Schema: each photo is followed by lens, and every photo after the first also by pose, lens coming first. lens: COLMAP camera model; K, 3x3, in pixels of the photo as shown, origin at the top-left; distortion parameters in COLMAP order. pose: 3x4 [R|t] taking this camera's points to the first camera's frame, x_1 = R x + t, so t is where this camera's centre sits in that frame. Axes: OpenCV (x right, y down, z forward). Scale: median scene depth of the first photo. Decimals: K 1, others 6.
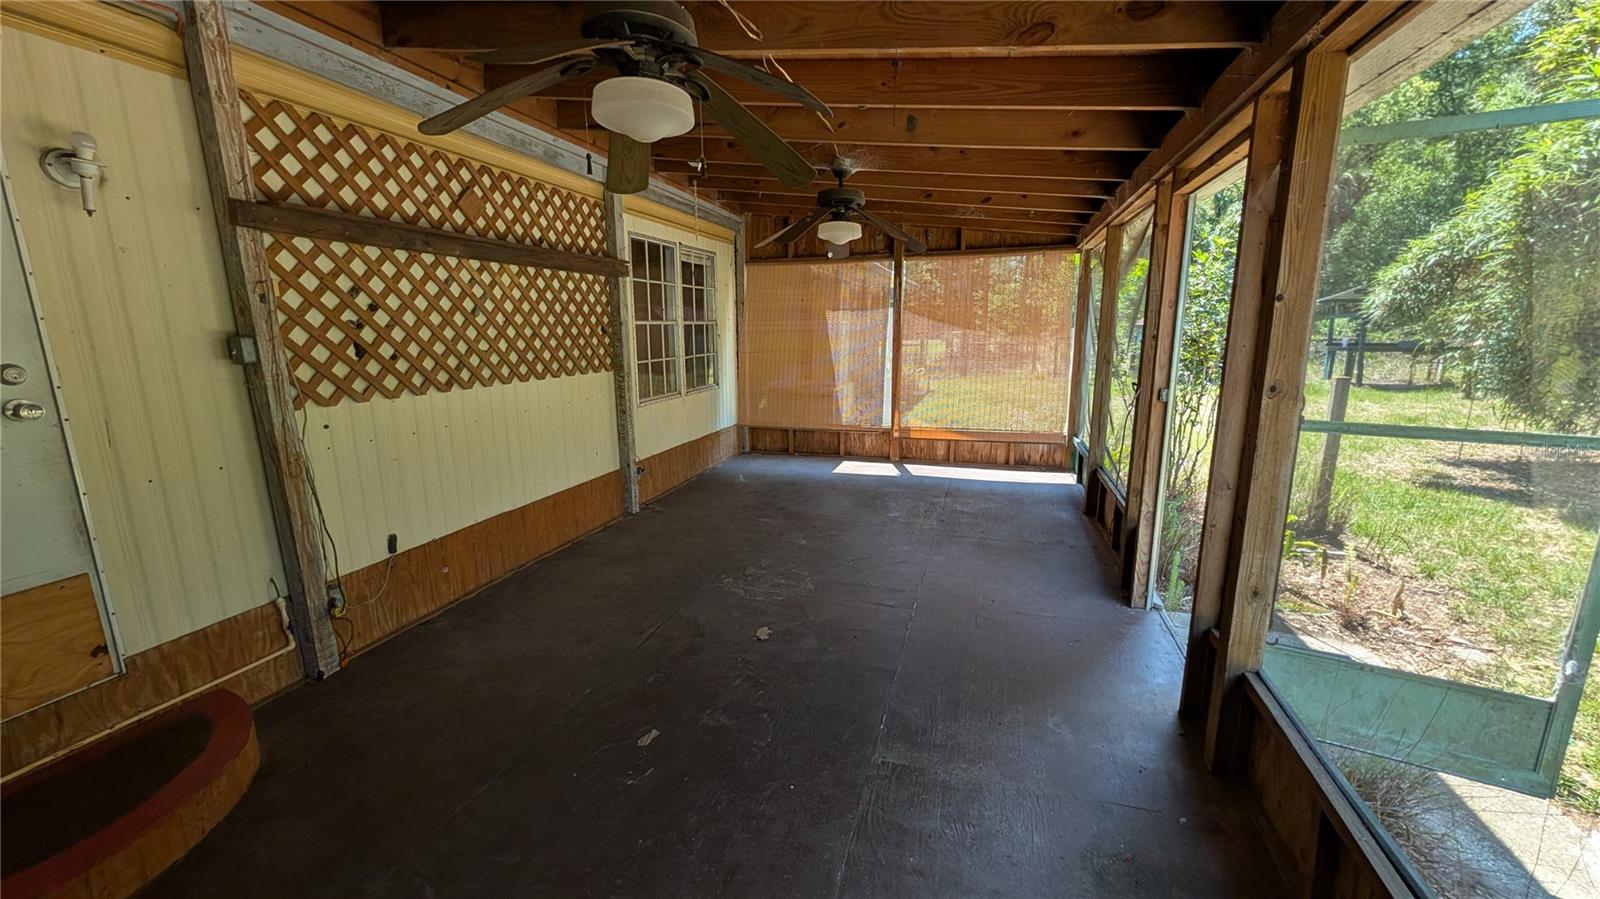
lens RADIAL K [[613.0, 0, 801.4], [0, 613.0, 445.1], [0, 0, 1]] dist [0.002953, 0.000051]
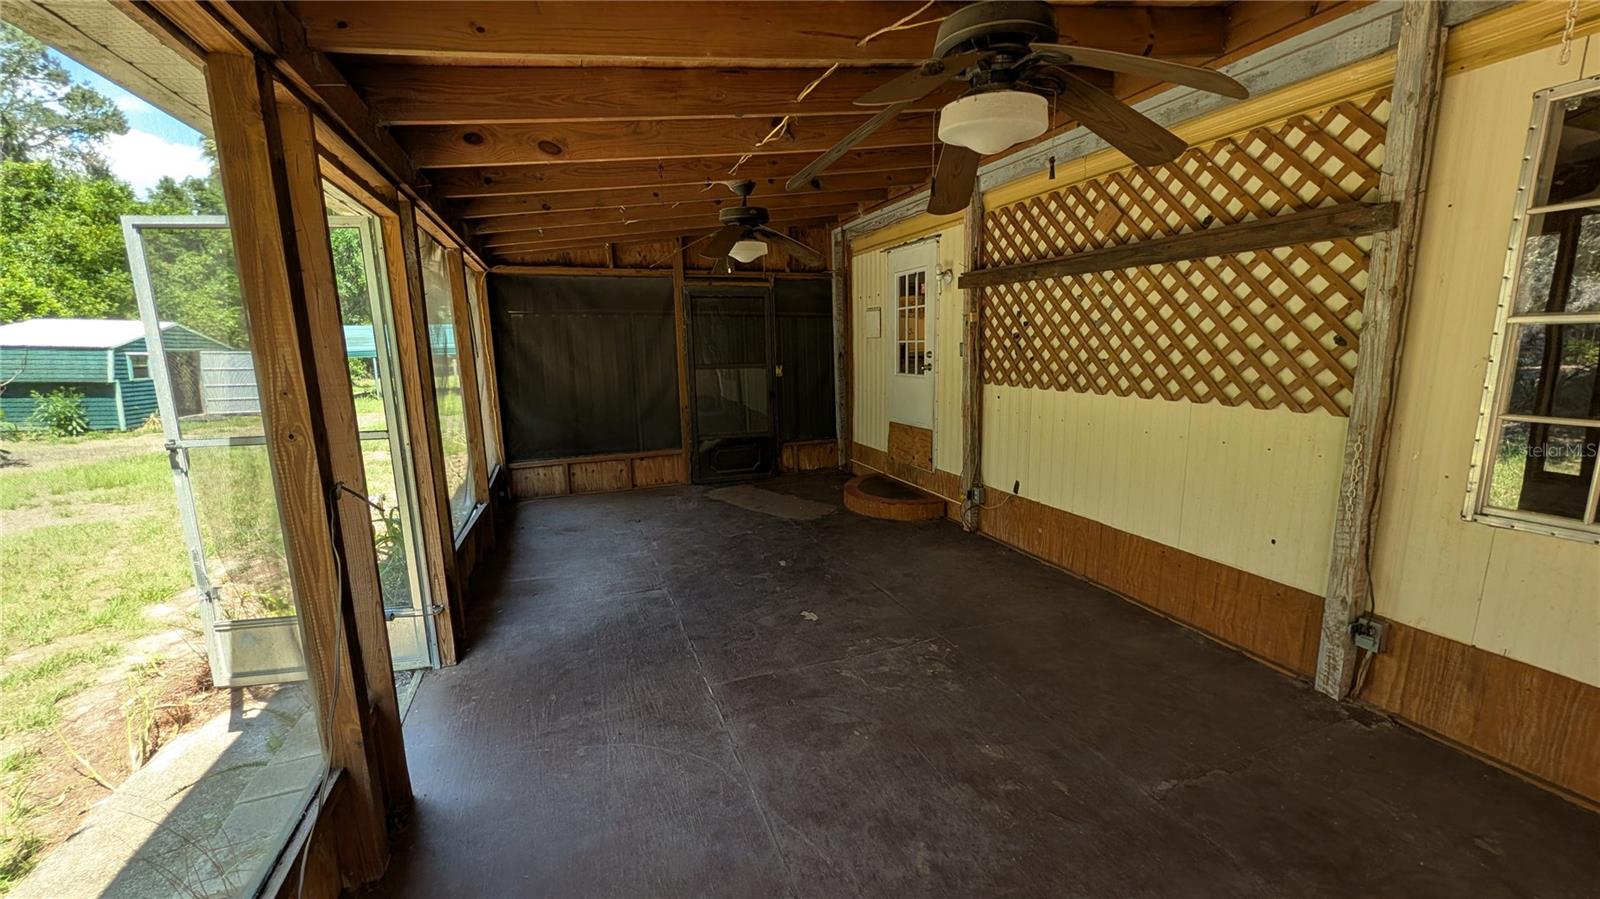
lens RADIAL K [[613.0, 0, 800.0], [0, 613.0, 450.6], [0, 0, 1]] dist [0.002953, 0.000051]
pose [[-0.786922, 0.135924, -0.601896, 0.574809], [-0.089177, 0.940145, 0.328900, -0.339779], [0.610575, 0.312493, -0.727699, 1.665833]]
